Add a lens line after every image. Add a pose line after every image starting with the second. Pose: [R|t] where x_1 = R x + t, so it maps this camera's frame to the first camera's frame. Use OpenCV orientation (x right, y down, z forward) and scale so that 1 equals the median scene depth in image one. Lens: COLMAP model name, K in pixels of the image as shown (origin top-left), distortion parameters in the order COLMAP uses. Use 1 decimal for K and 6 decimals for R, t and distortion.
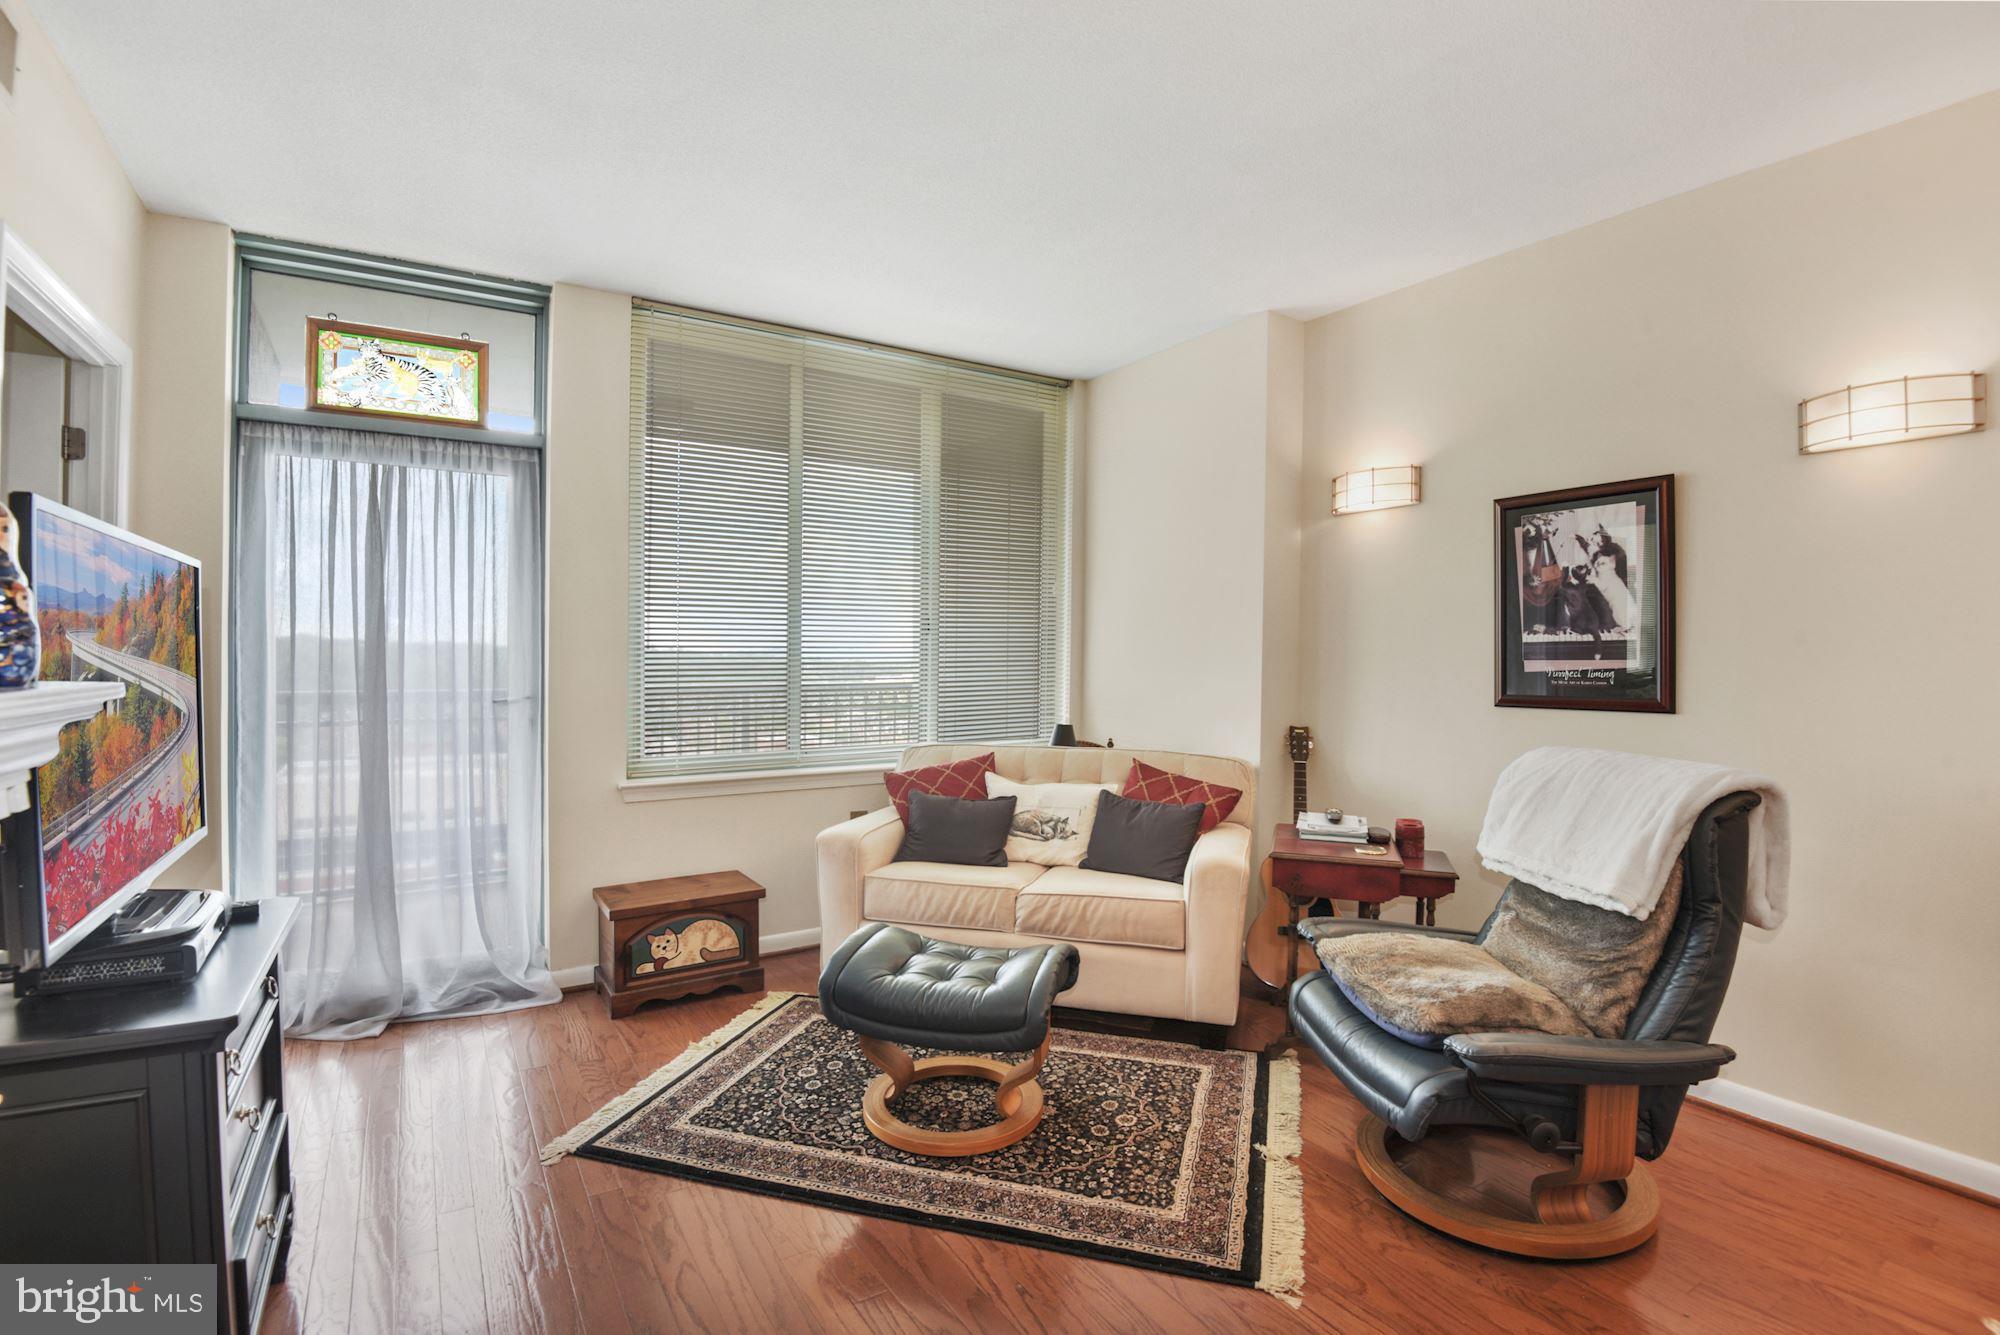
lens RADIAL K [[937.0, 0, 1002.9], [0, 937.0, 658.4], [0, 0, 1]] dist [-0.001623, -0.018172]
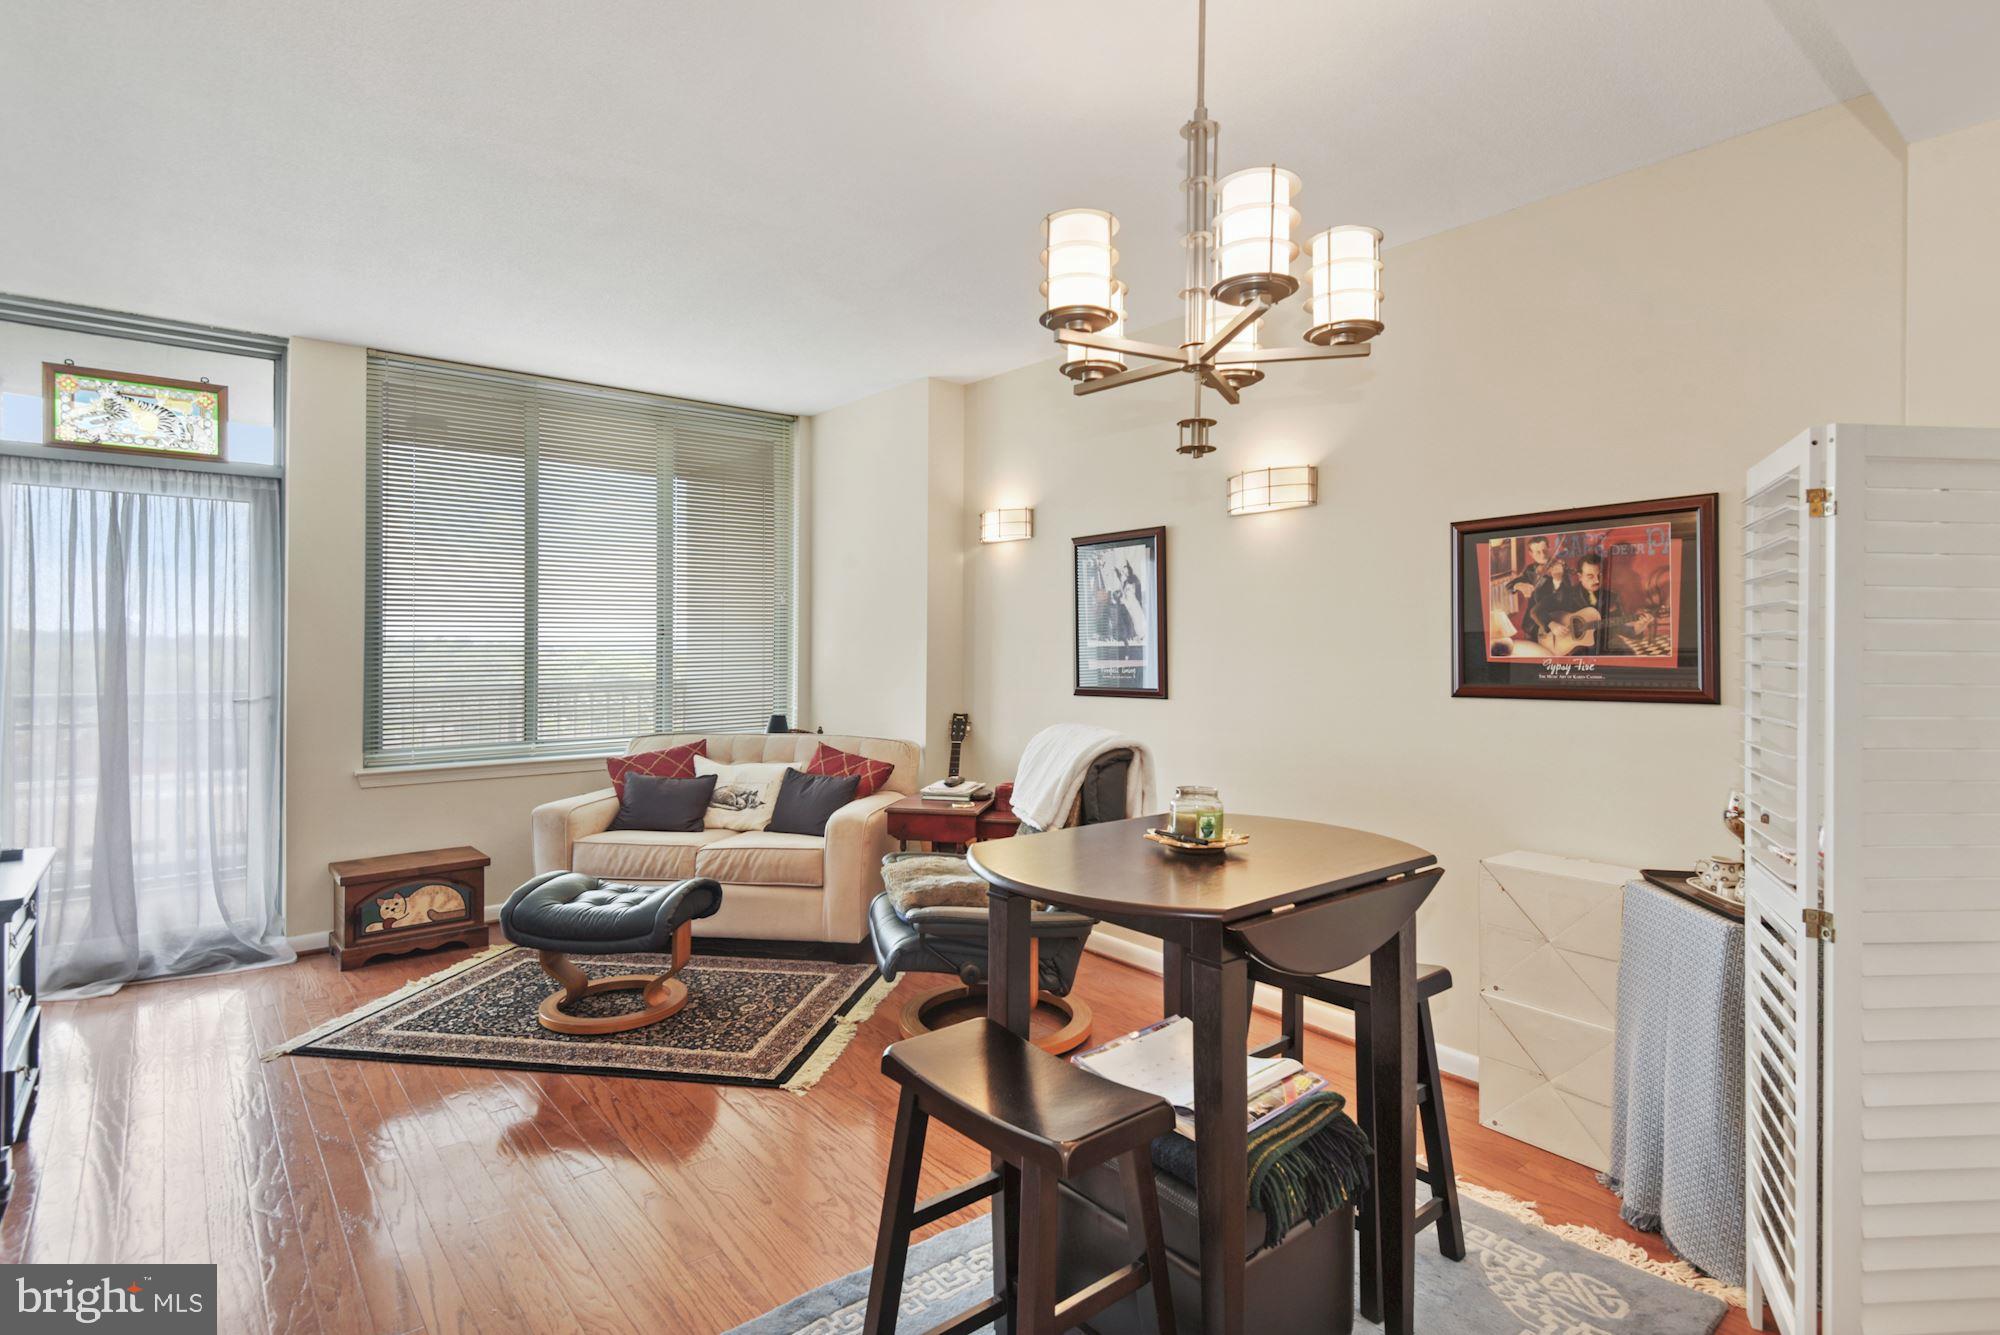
lens RADIAL K [[1024.0, 0, 1010.2], [0, 1024.0, 639.8], [0, 0, 1]] dist [0.038708, -0.012084]
pose [[0.992310, -0.003376, 0.123733, 0.251328], [0.004823, 0.999923, -0.011396, -0.010193], [-0.123685, 0.011906, 0.992250, -0.399698]]
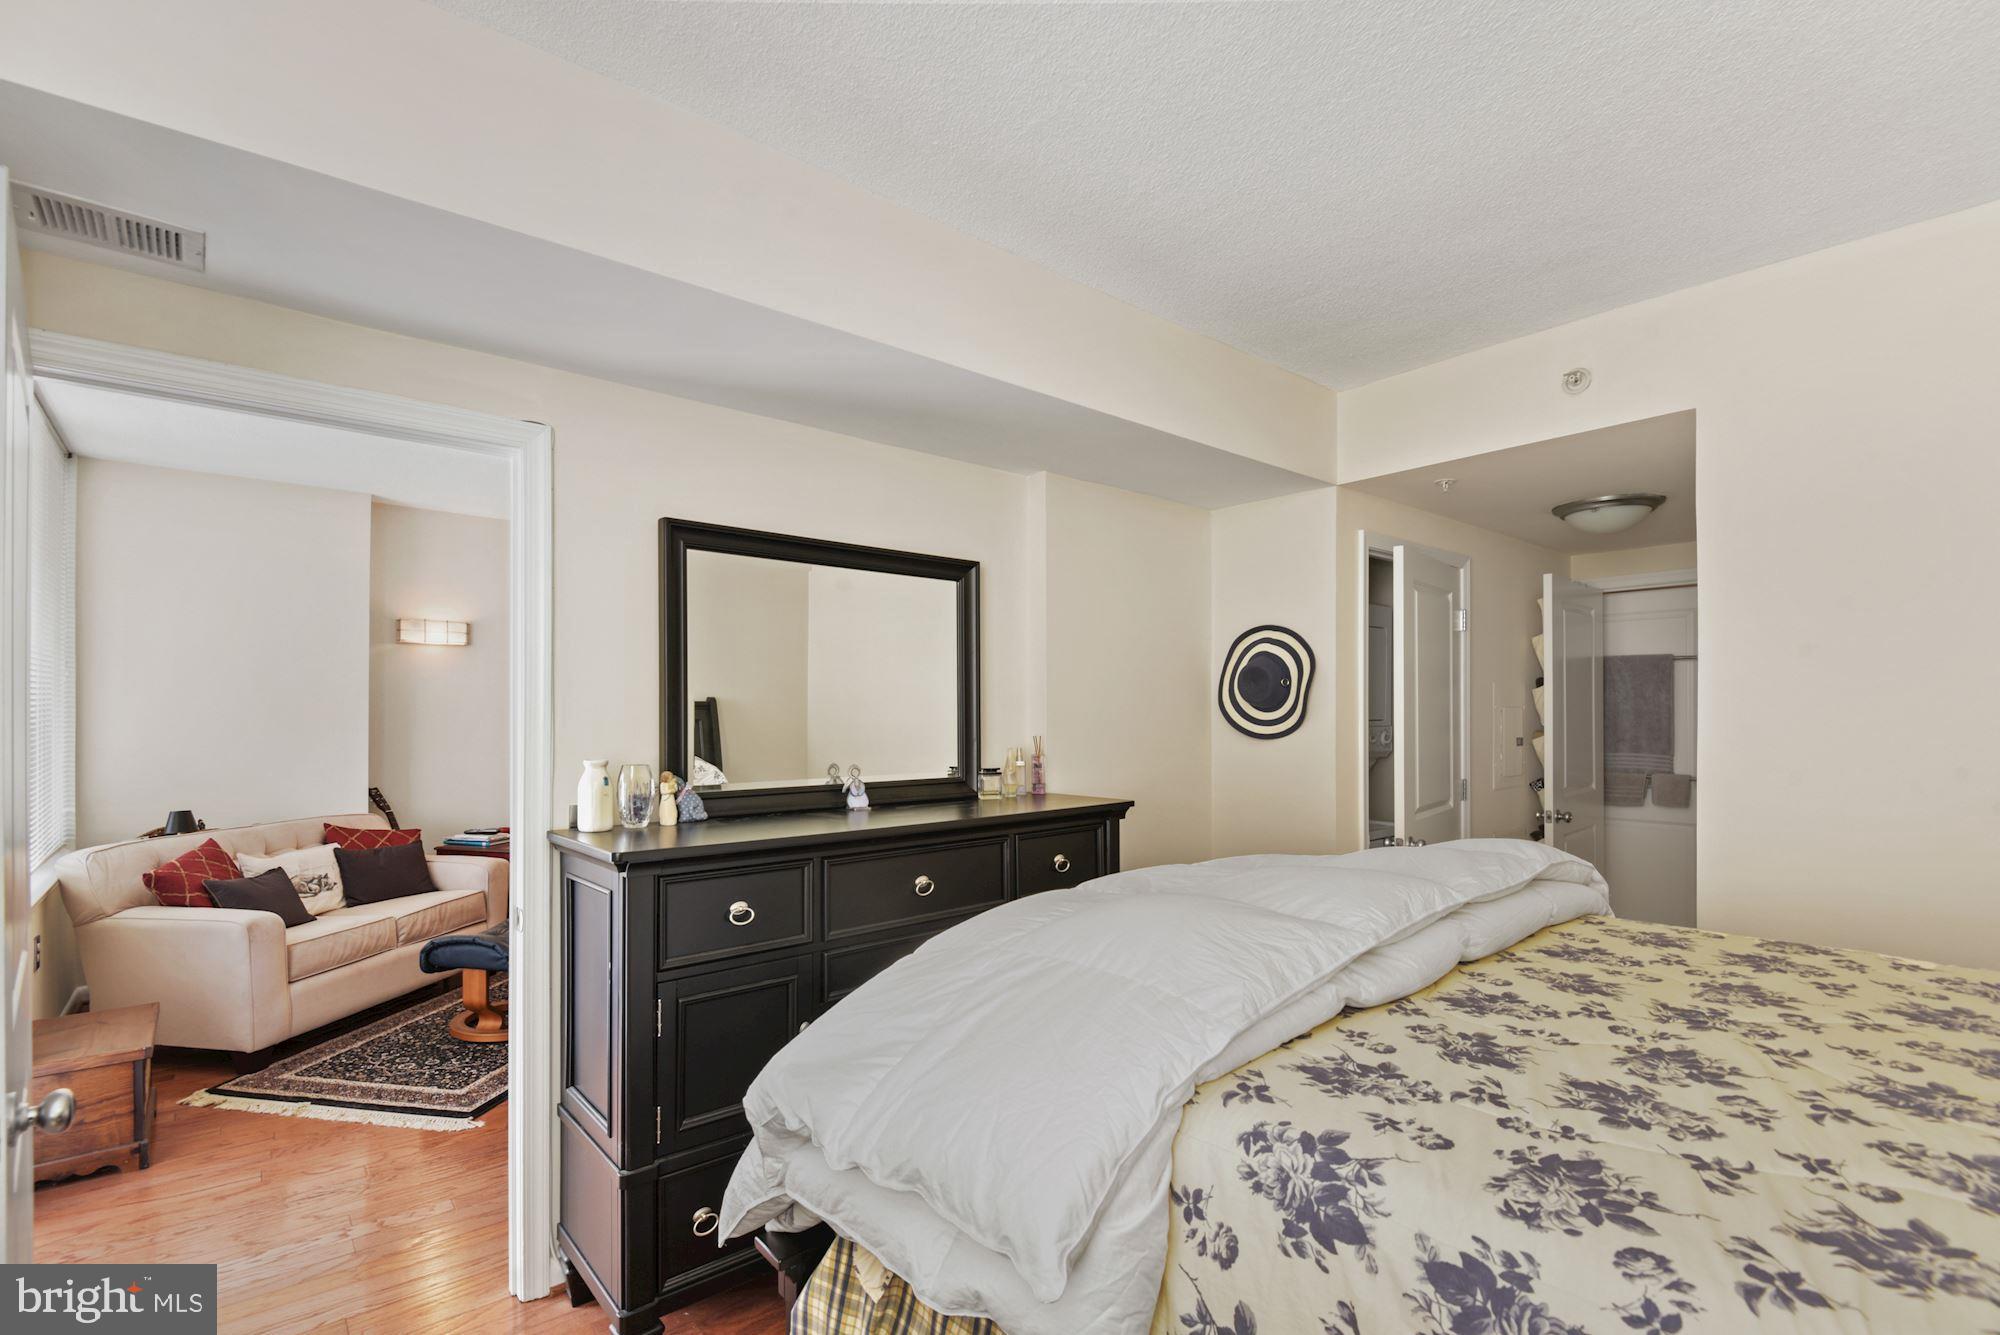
lens RADIAL K [[928.2, 0, 1002.2], [0, 928.2, 703.5], [0, 0, 1]] dist [-0.001071, -0.000471]
pose [[-0.155111, -0.001320, 0.987896, -1.424966], [0.002138, 0.999996, 0.001672, -0.064400], [-0.987895, 0.002372, -0.155107, 0.320264]]
